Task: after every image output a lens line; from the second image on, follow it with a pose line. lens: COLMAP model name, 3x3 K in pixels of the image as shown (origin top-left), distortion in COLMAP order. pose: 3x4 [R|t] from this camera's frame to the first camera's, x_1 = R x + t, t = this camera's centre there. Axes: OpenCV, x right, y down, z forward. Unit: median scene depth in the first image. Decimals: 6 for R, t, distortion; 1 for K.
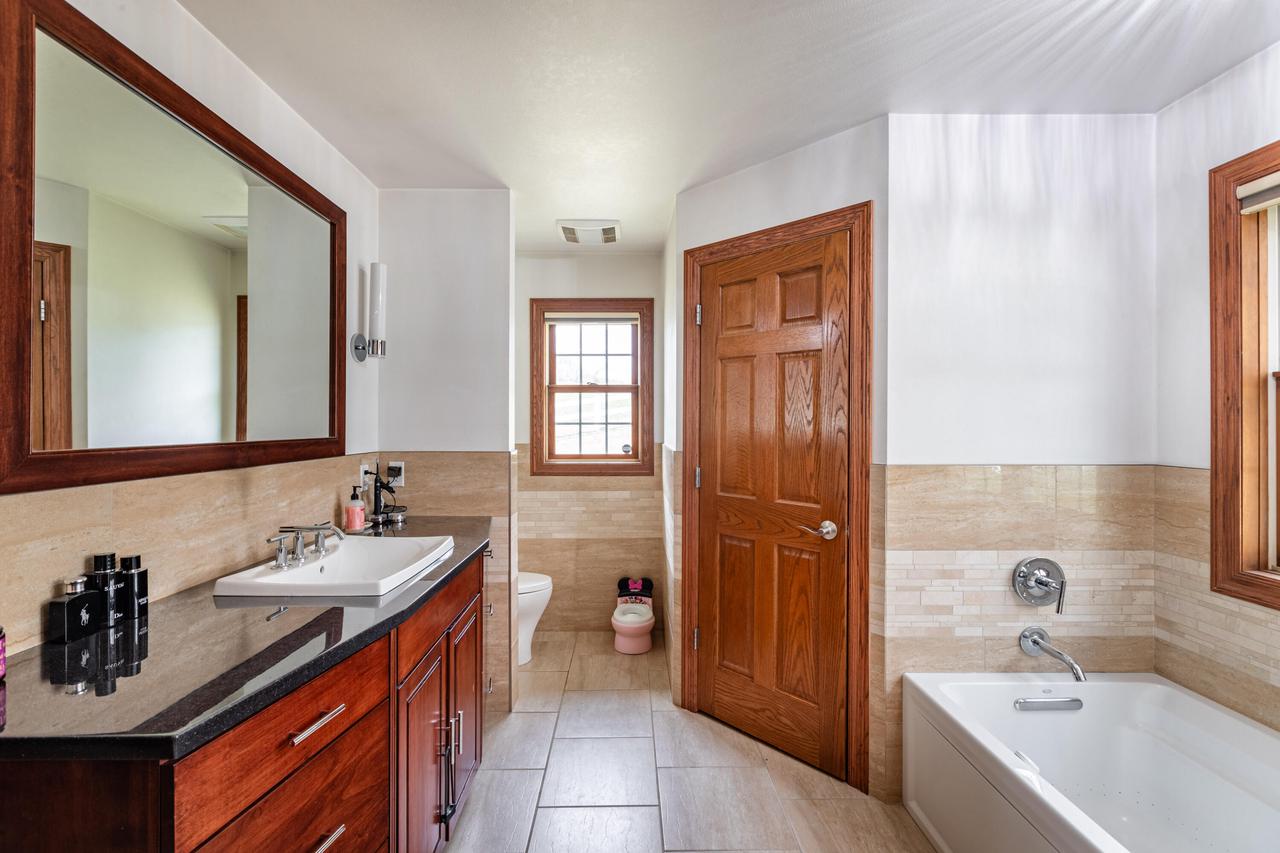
lens RADIAL K [[569.6, 0, 639.6], [0, 569.6, 422.4], [0, 0, 1]] dist [0.001218, 0.000712]
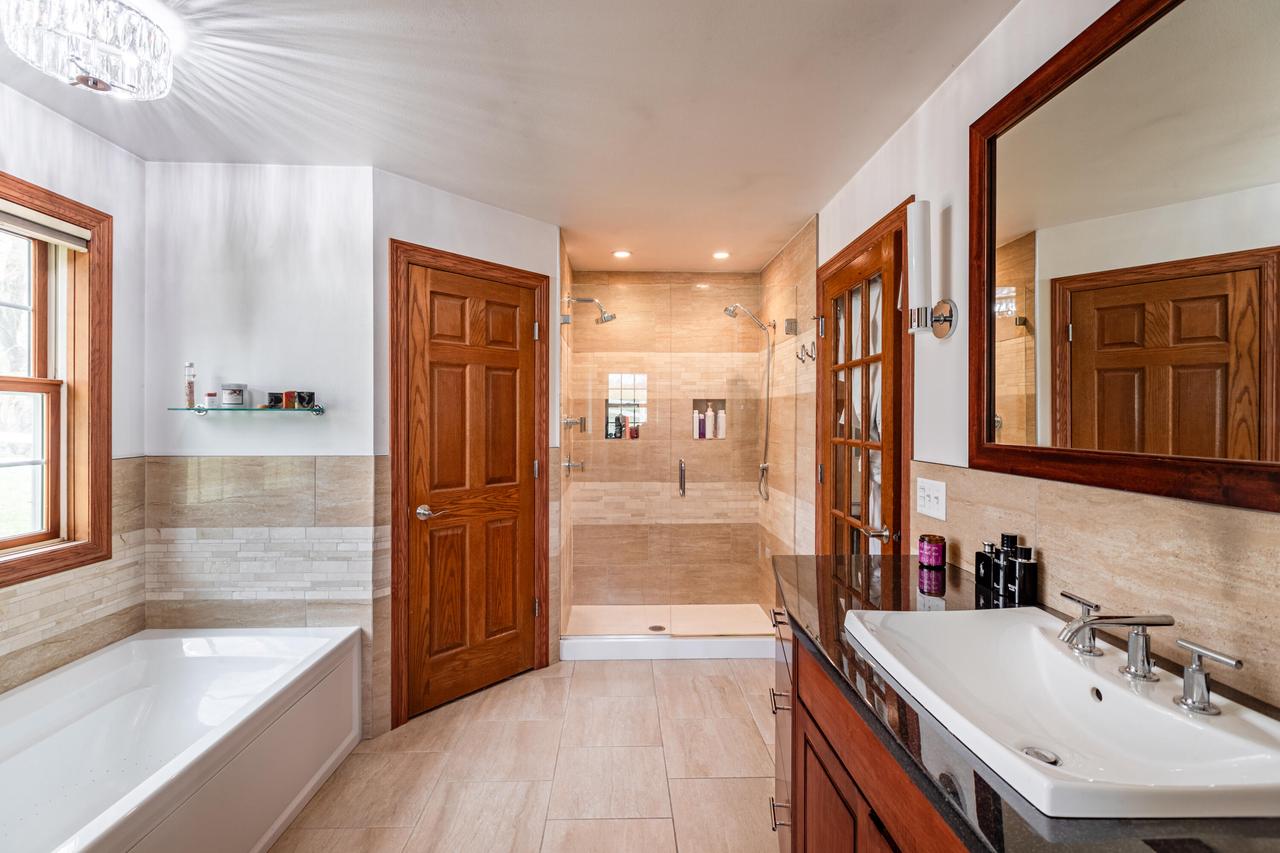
lens RADIAL K [[569.6, 0, 636.8], [0, 569.6, 420.3], [0, 0, 1]] dist [0.001218, 0.000712]
pose [[-0.999985, 0.002352, -0.004890, -0.143407], [0.002334, 0.999990, 0.003732, -0.011407], [0.004899, 0.003720, -0.999981, 1.995366]]
